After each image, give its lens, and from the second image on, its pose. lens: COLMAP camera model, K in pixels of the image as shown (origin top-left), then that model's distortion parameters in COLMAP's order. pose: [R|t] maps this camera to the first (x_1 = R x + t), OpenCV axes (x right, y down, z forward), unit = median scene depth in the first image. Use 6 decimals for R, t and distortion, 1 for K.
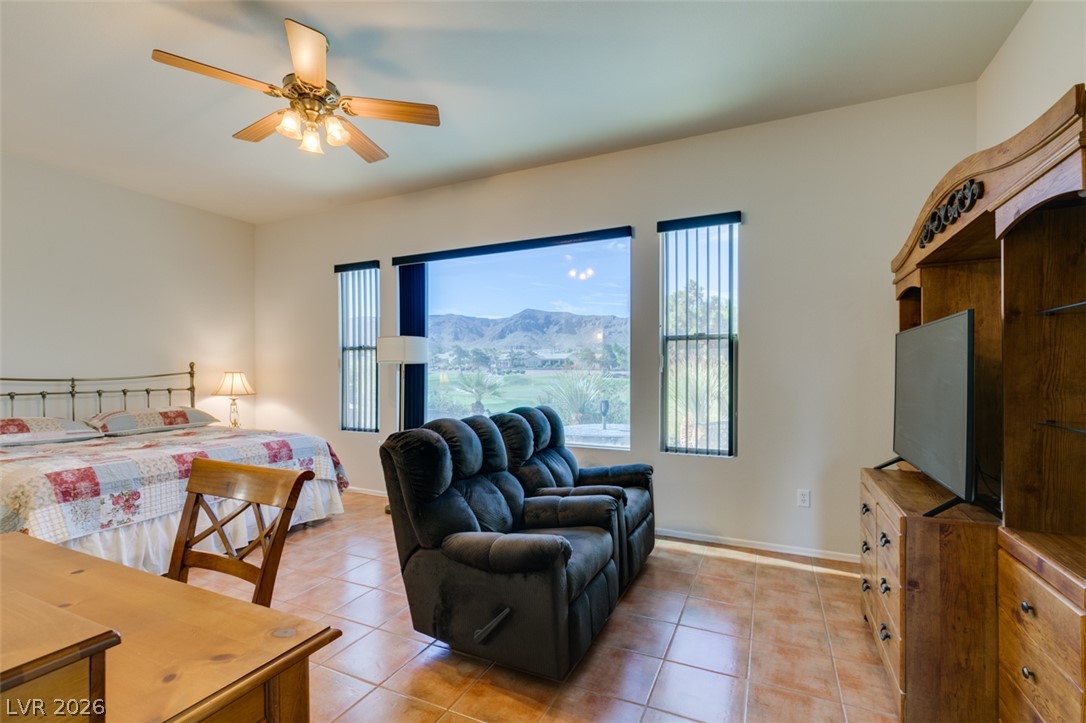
lens RADIAL K [[486.7, 0, 550.9], [0, 486.7, 370.7], [0, 0, 1]] dist [-0.003182, -0.001149]
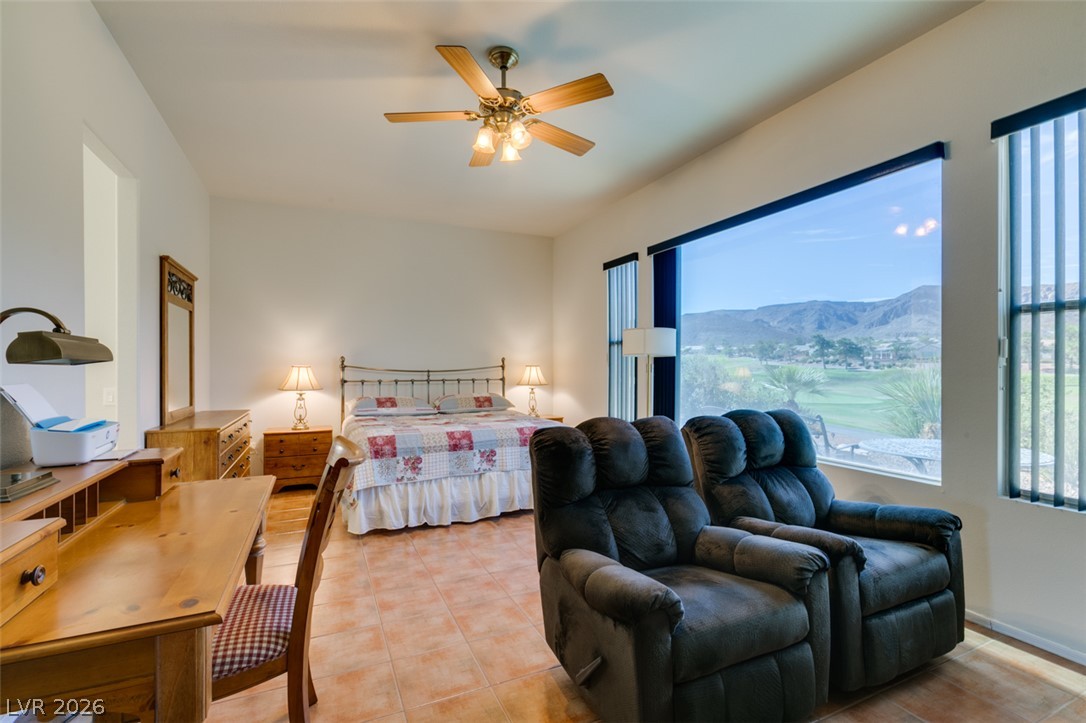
lens RADIAL K [[486.7, 0, 547.6], [0, 486.7, 363.0], [0, 0, 1]] dist [-0.003182, -0.001149]
pose [[0.759945, -0.004112, -0.649974, 0.208044], [0.002707, 0.999991, -0.003161, 0.000588], [0.649982, 0.000643, 0.759950, 0.184108]]
